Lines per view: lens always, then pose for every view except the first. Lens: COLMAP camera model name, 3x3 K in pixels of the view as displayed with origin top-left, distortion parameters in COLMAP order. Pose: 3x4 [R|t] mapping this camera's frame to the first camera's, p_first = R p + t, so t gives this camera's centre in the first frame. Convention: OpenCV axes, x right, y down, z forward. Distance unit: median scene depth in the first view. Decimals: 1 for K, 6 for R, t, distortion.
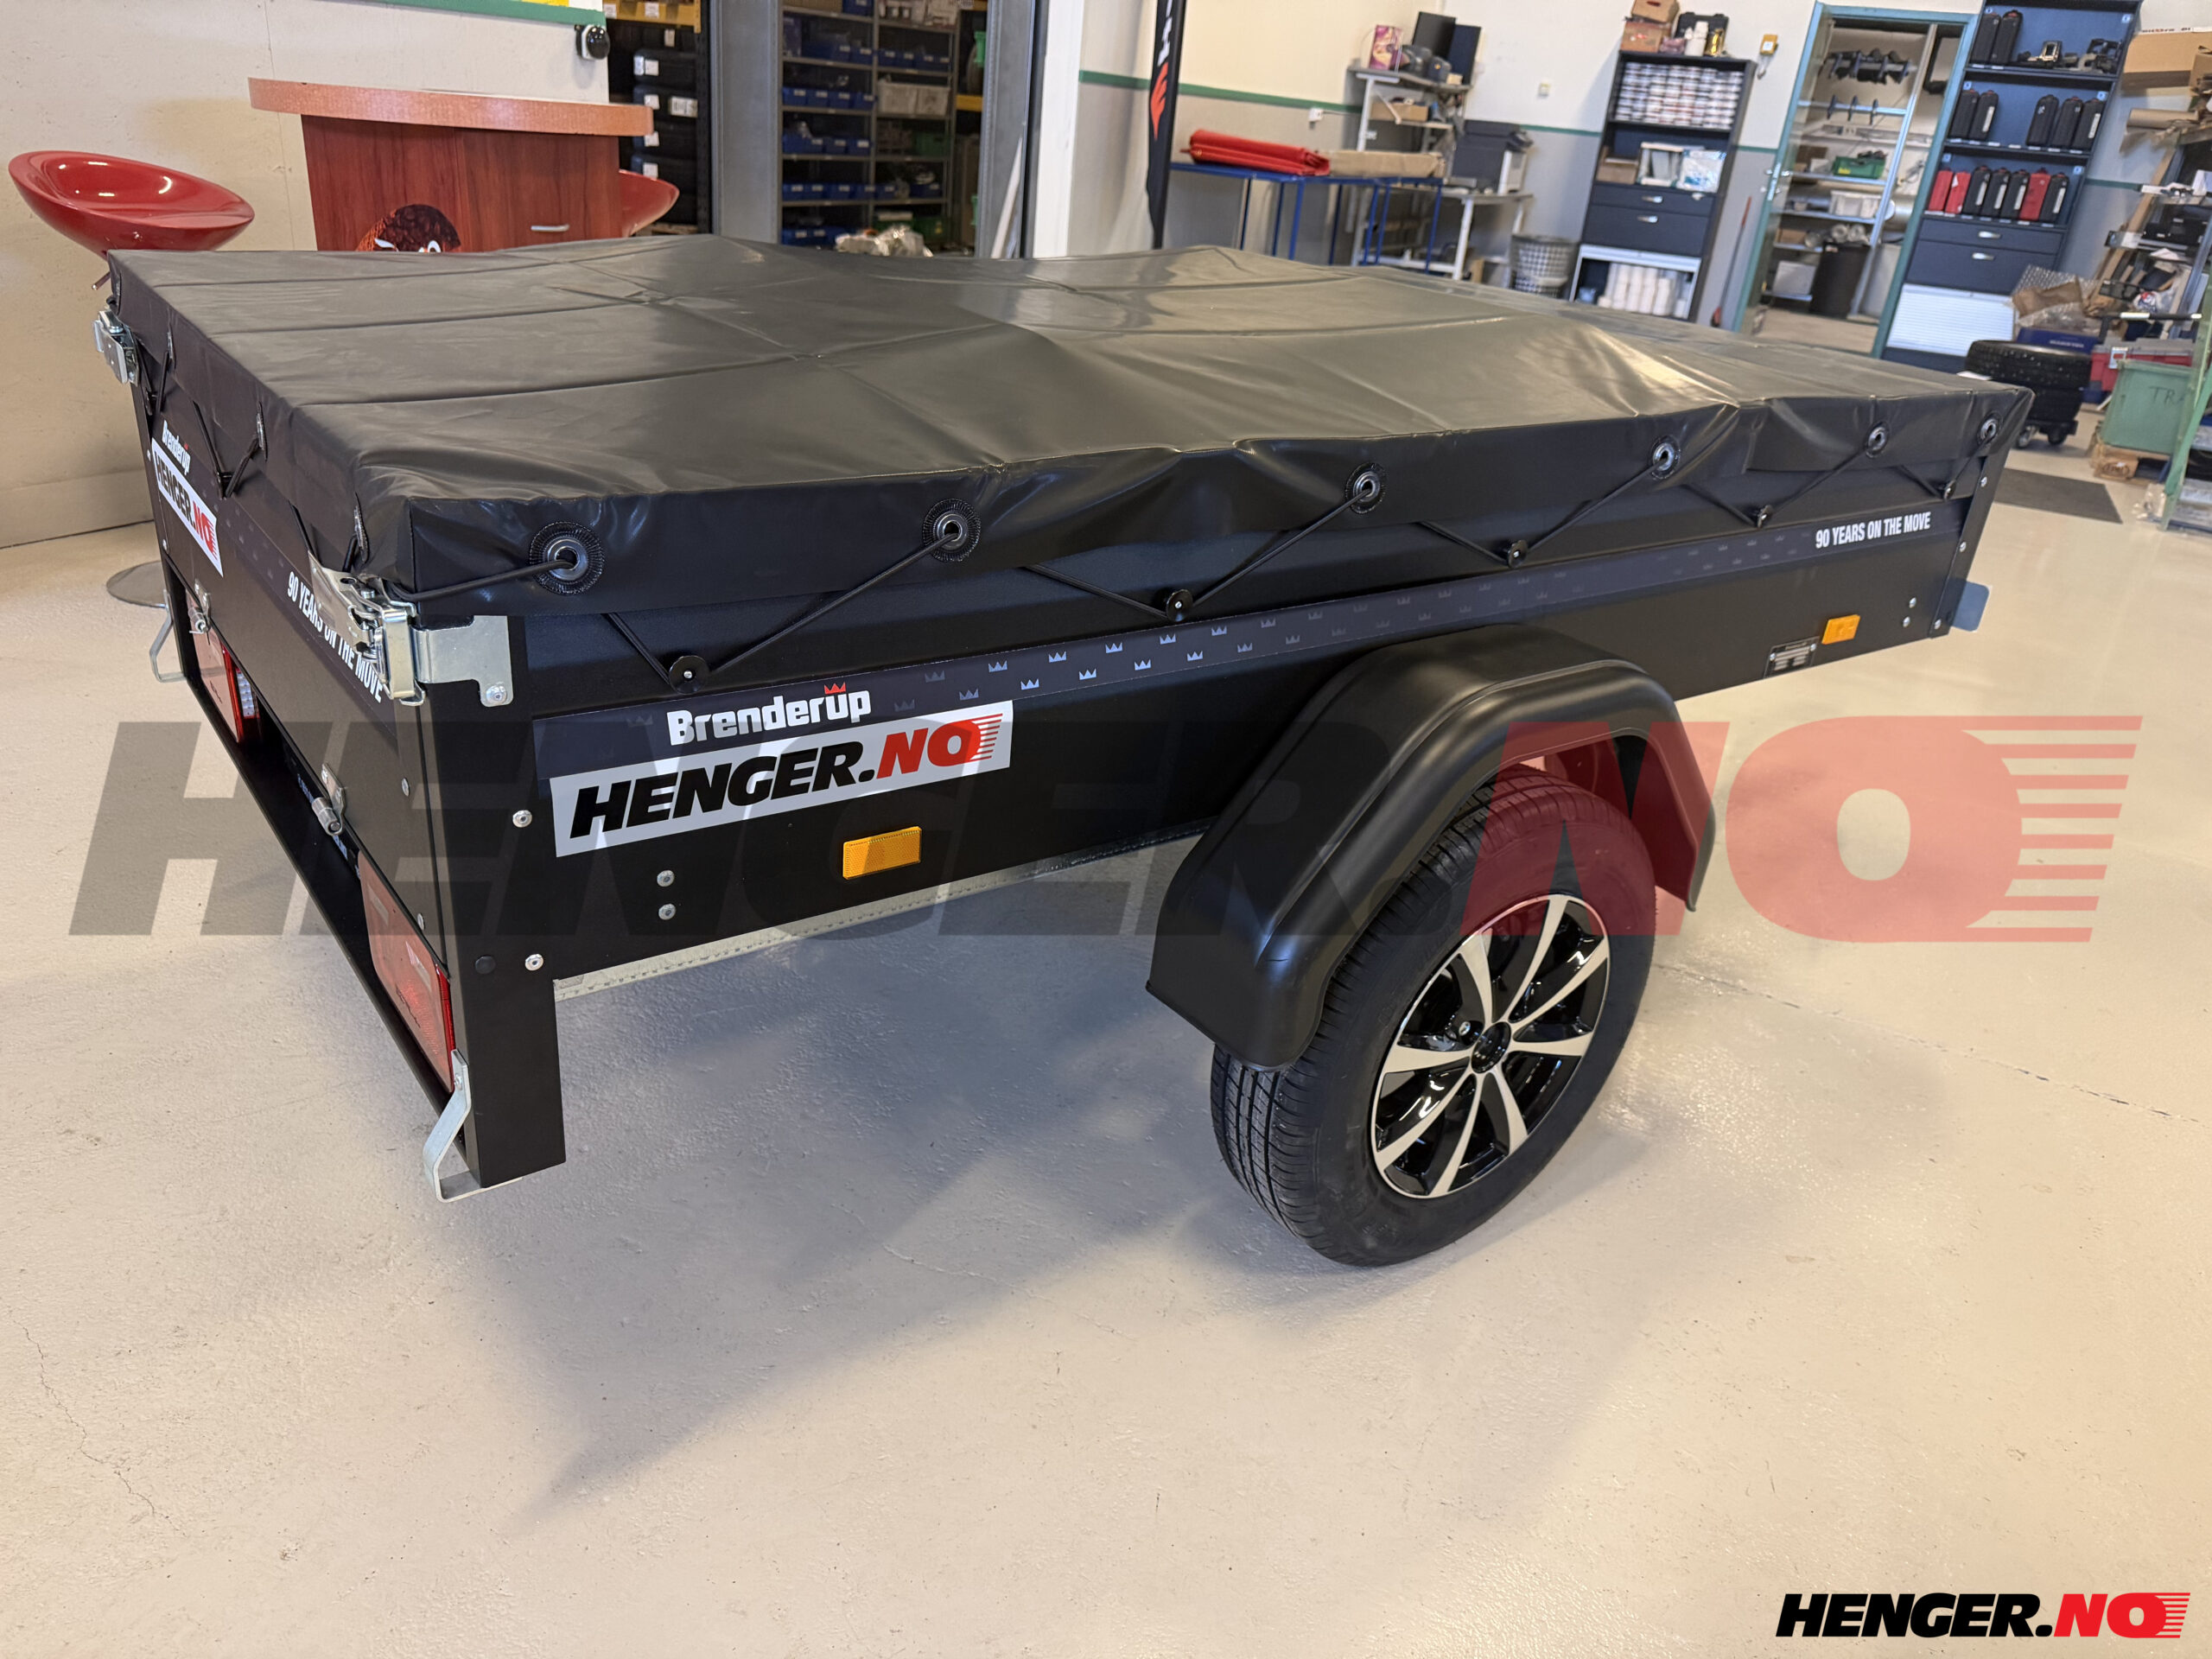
lens RADIAL K [[1551.0, 0, 1100.5], [0, 1551.0, 836.7], [0, 0, 1]] dist [0.000608, -0.002071]
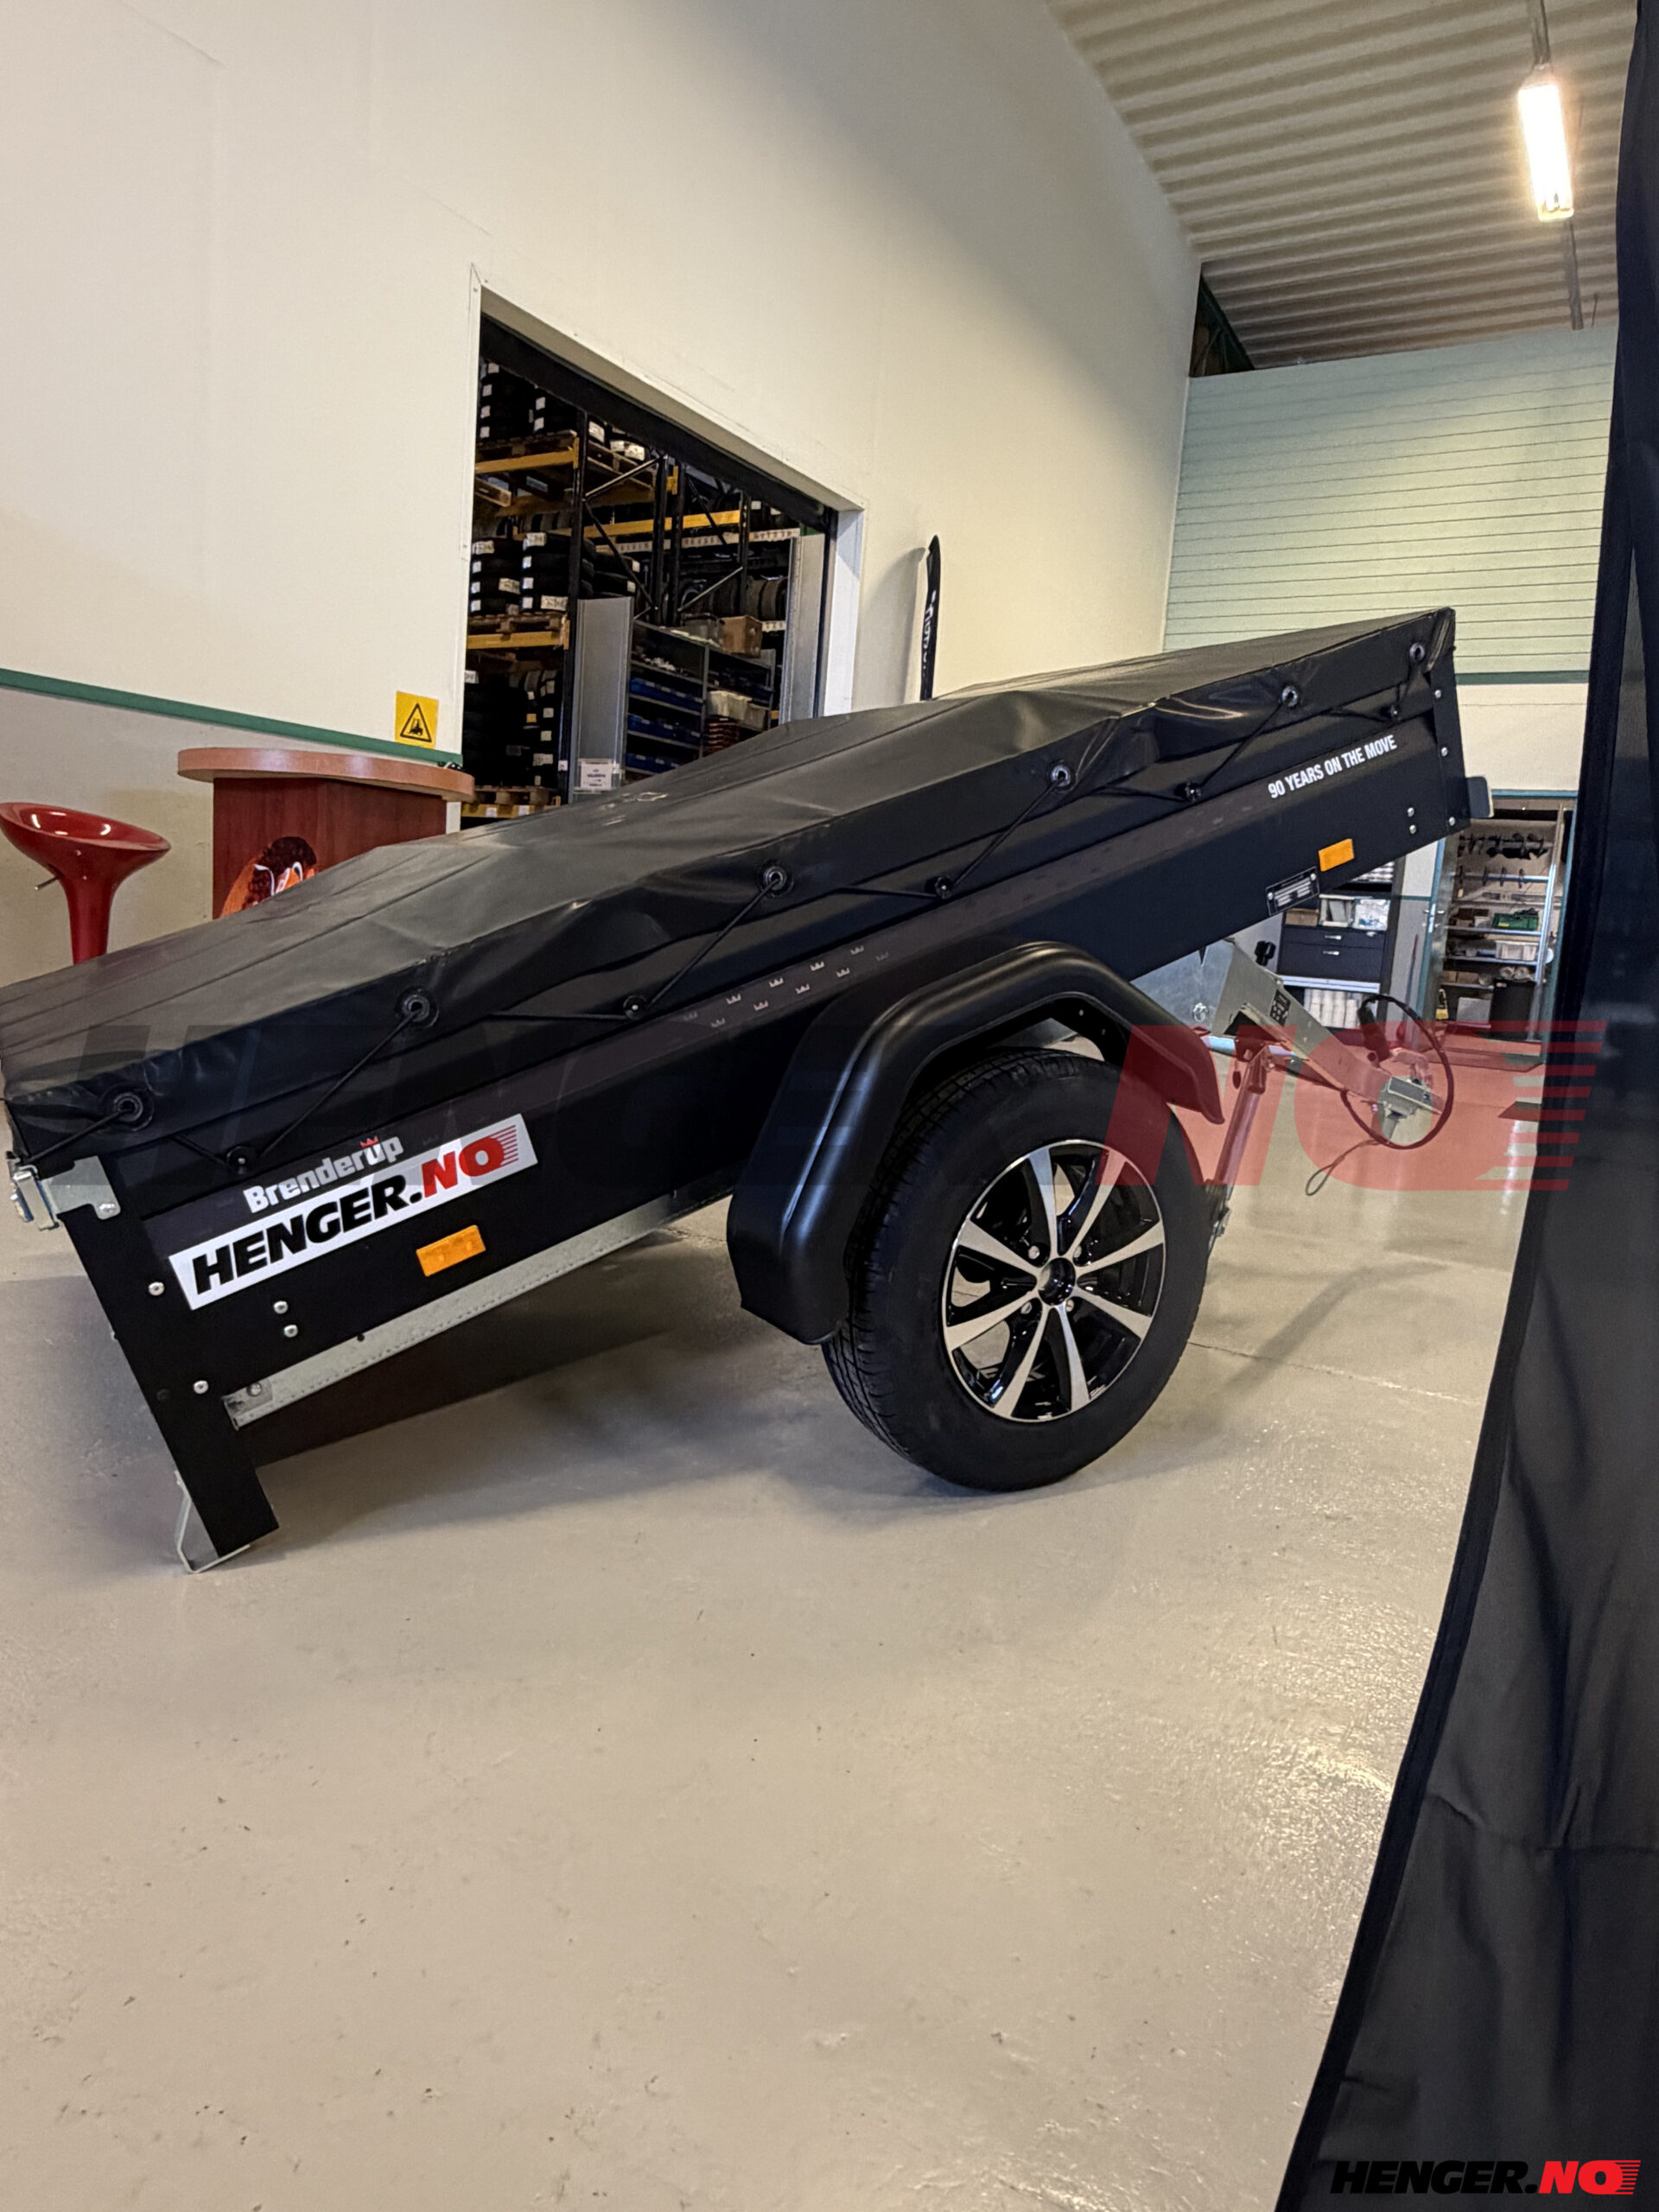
lens RADIAL K [[1404.5, 0, 829.5], [0, 1404.5, 1106.0], [0, 0, 1]] dist [0.000807, 0.000614]
pose [[0.998628, -0.007004, -0.051901, 0.023223], [-0.009373, 0.951115, -0.308694, 0.052430], [0.051526, 0.308757, 0.949744, -0.009603]]
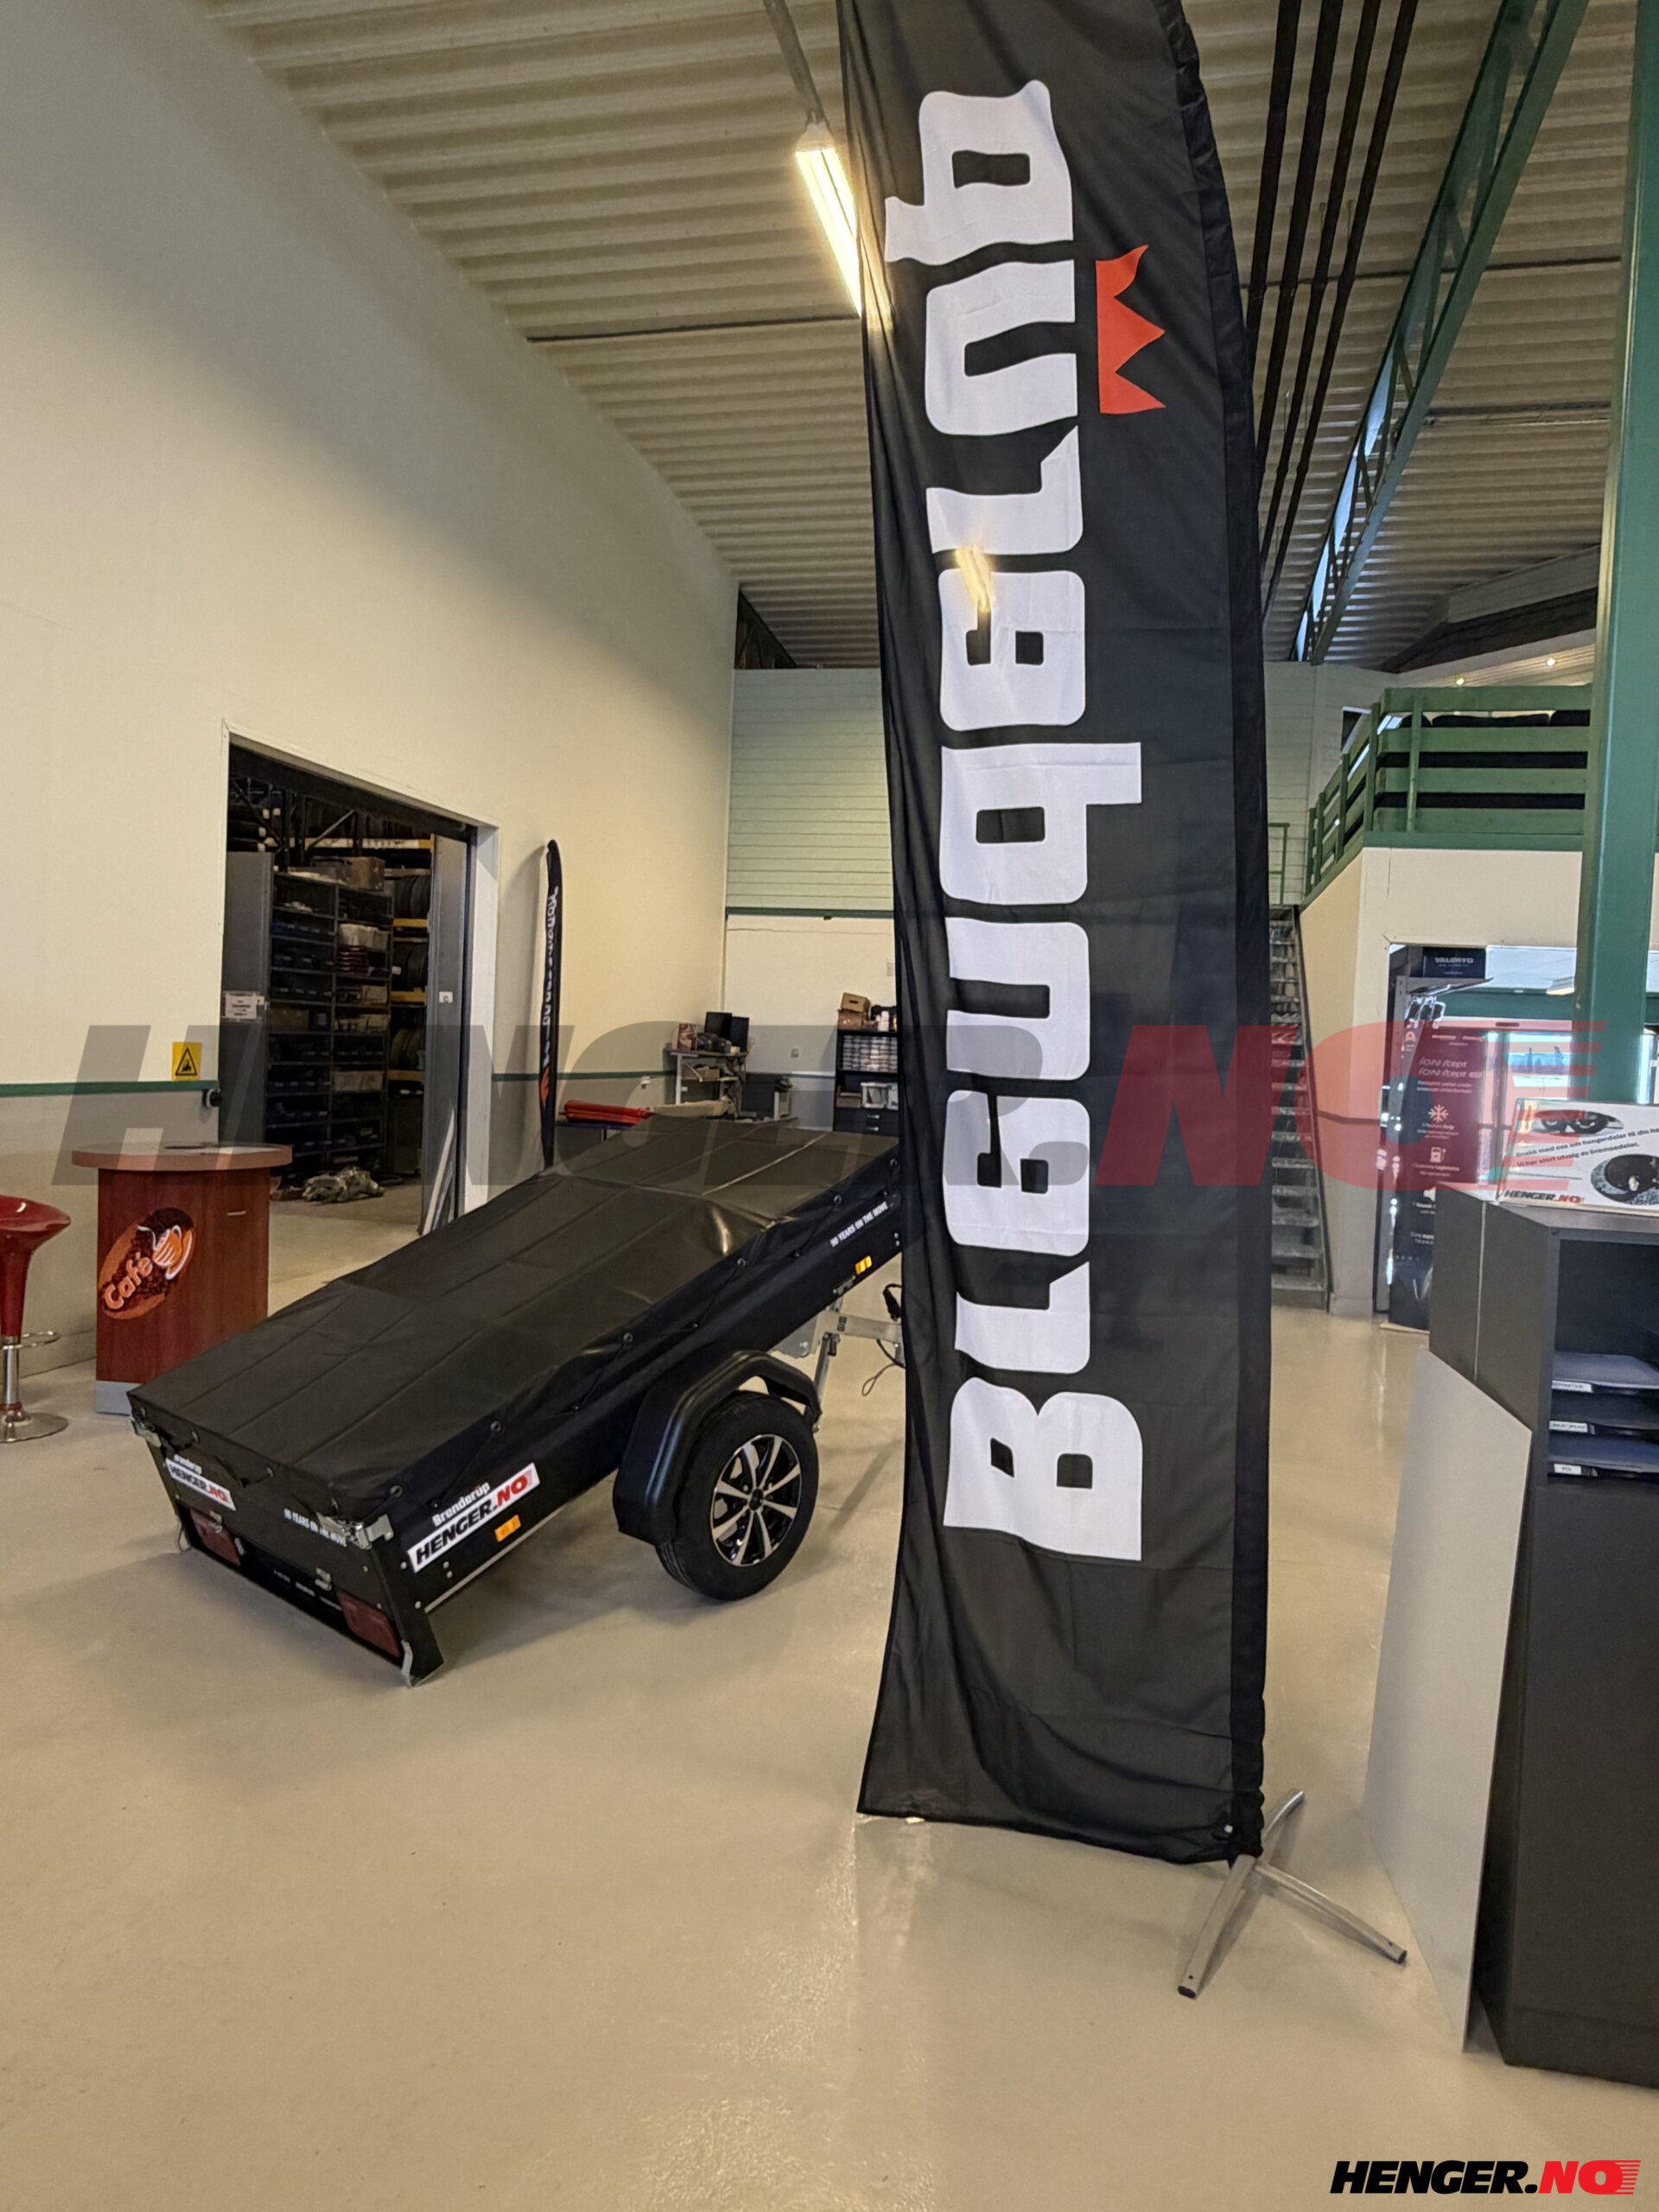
lens RADIAL K [[1404.5, 0, 829.5], [0, 1404.5, 1106.0], [0, 0, 1]] dist [0.000807, 0.000614]
pose [[0.966342, -0.054804, 0.251357, -0.029106], [0.144720, 0.923597, -0.354999, 0.059116], [-0.212698, 0.379427, 0.900442, -0.227753]]
